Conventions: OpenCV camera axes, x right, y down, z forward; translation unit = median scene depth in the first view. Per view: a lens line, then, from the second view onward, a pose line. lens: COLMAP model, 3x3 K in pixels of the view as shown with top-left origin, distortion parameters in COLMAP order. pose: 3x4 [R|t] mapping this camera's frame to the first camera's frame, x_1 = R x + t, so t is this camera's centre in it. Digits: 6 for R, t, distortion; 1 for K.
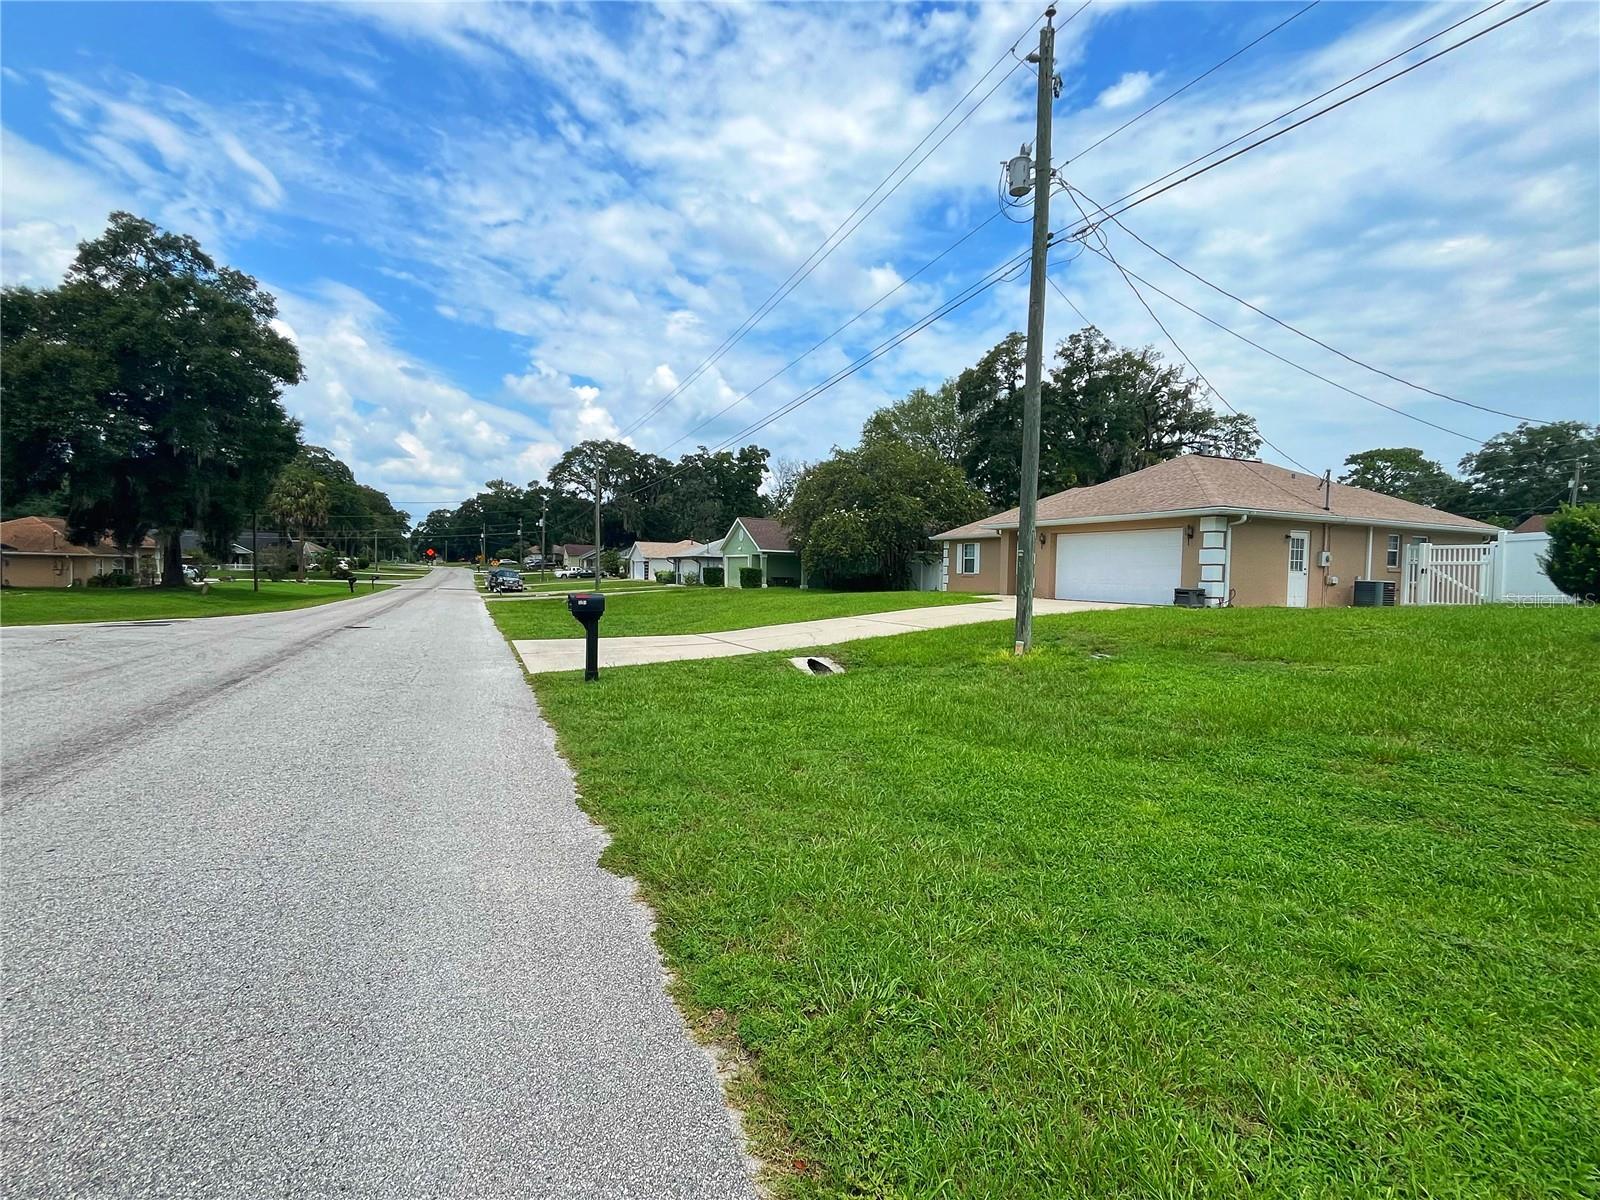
lens RADIAL K [[730.2, 0, 800.0], [0, 730.2, 600.0], [0, 0, 1]] dist [0.003144, -0.000084]
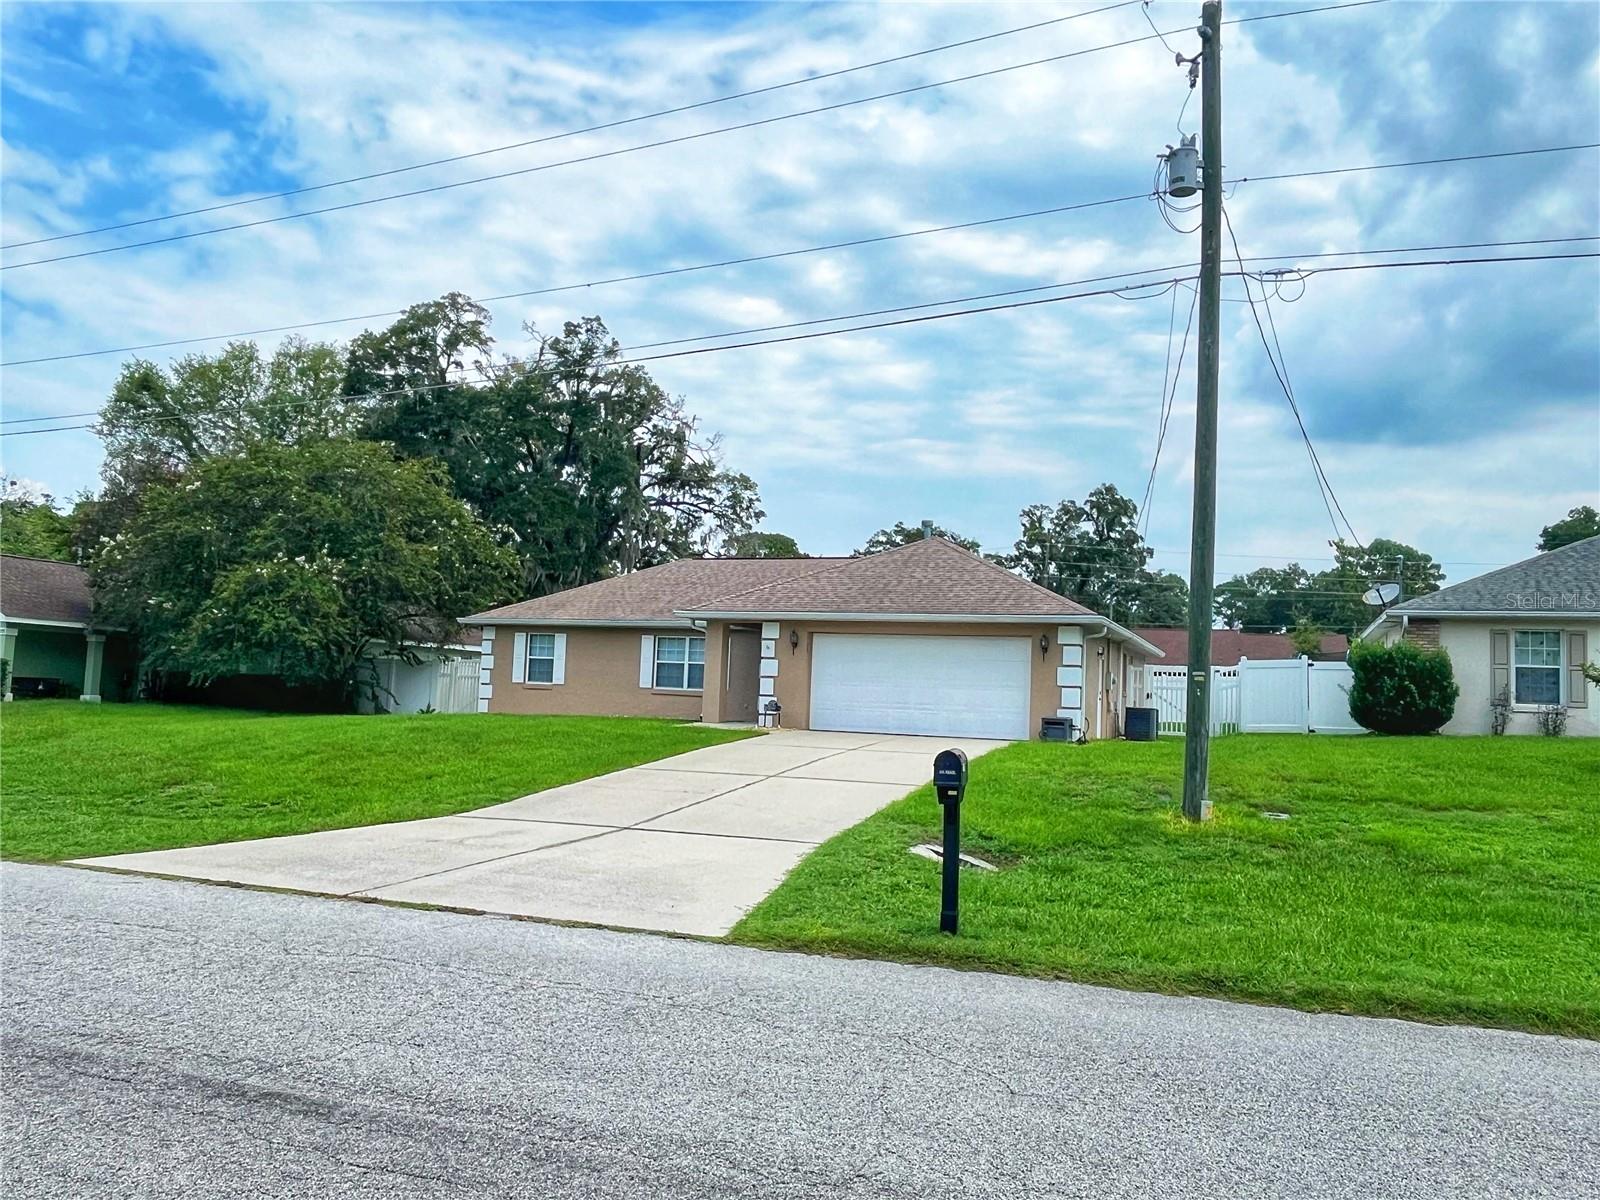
lens RADIAL K [[1161.1, 0, 806.9], [0, 1161.1, 635.7], [0, 0, 1]] dist [-0.053556, -0.001605]
pose [[0.712096, 0.046252, 0.700557, -0.188762], [0.001804, 0.997704, -0.067704, -0.007162], [-0.702080, 0.049475, 0.710378, 0.114533]]
